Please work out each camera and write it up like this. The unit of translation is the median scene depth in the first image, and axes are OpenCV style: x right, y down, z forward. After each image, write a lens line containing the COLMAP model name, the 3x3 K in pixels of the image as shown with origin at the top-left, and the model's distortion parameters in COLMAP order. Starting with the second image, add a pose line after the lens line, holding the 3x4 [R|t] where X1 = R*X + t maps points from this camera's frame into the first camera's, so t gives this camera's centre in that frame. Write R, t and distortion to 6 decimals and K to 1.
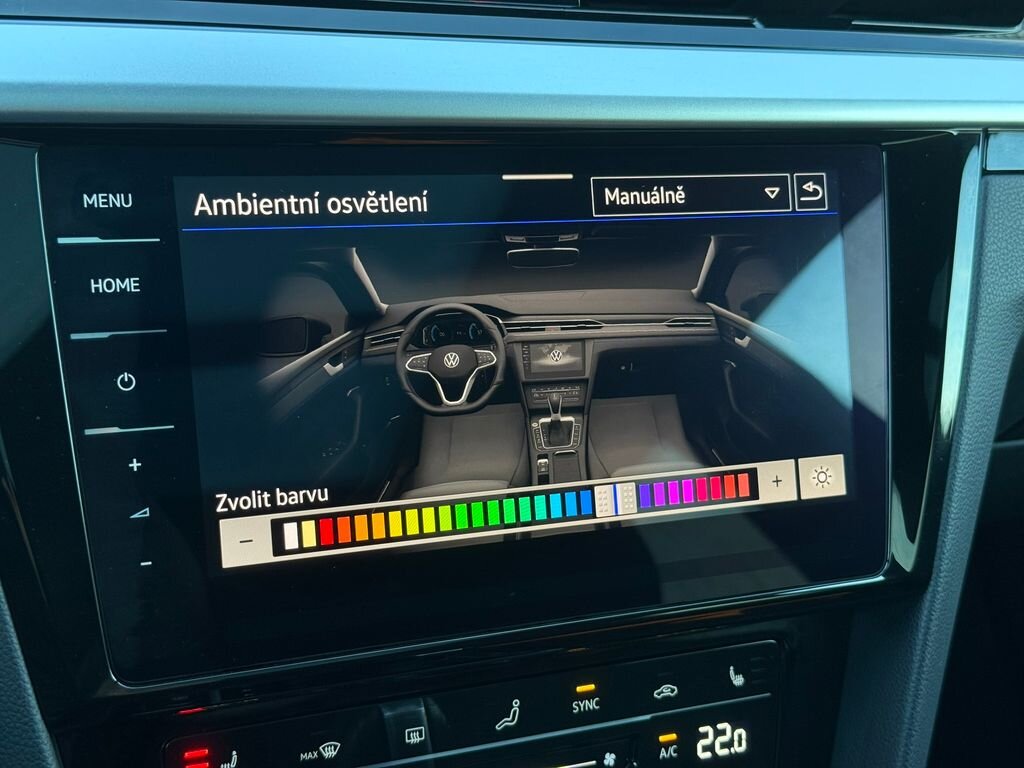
lens RADIAL K [[1455.5, 0, 516.0], [0, 1455.5, 382.5], [0, 0, 1]] dist [0.024523, 0.000000]
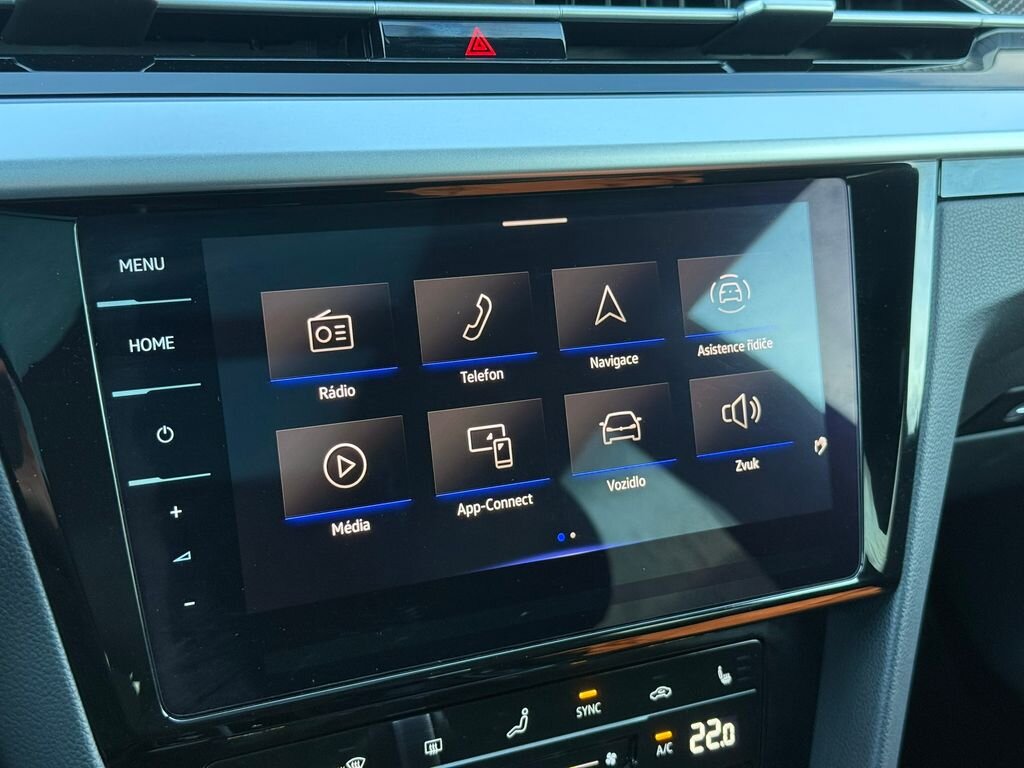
lens RADIAL K [[1455.5, 0, 515.1], [0, 1455.5, 381.2], [0, 0, 1]] dist [0.024523, 0.000000]
pose [[0.997867, -0.032583, 0.056564, -0.059748], [0.031499, 0.999305, 0.019950, -0.043824], [-0.057175, -0.018125, 0.998200, -0.062377]]
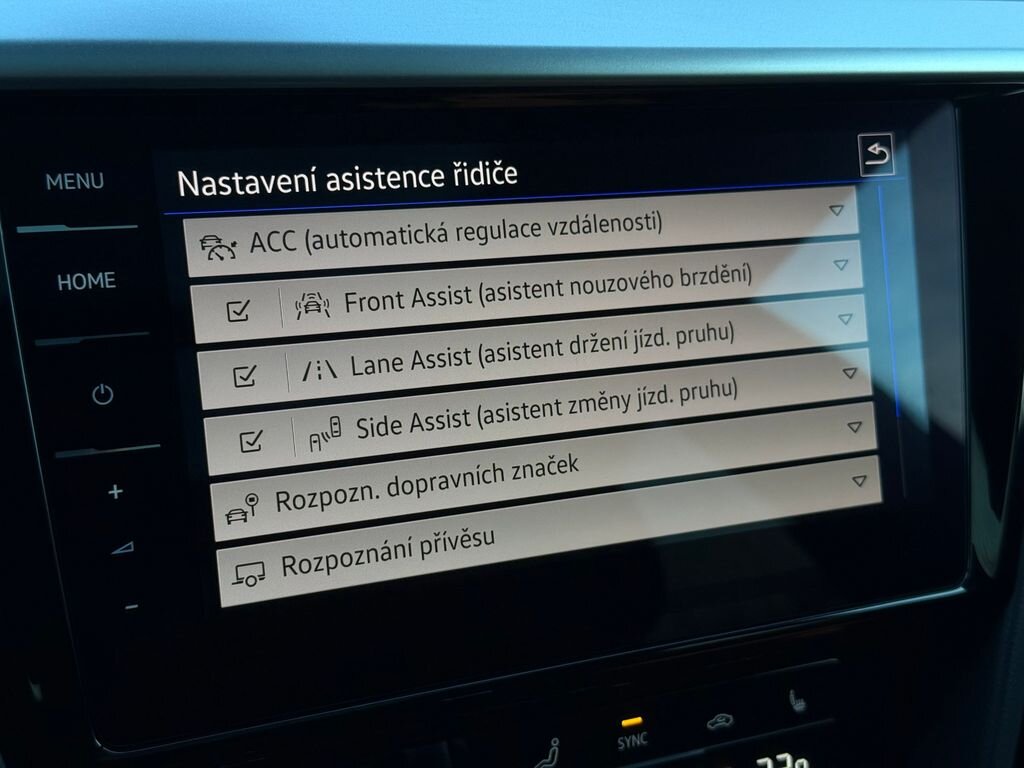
lens RADIAL K [[1455.5, 0, 512.0], [0, 1455.5, 379.1], [0, 0, 1]] dist [0.024523, 0.000000]
pose [[0.999653, -0.021412, 0.015344, -0.034794], [0.021103, 0.999577, 0.020004, -0.017939], [-0.015765, -0.019674, 0.999682, 0.122490]]
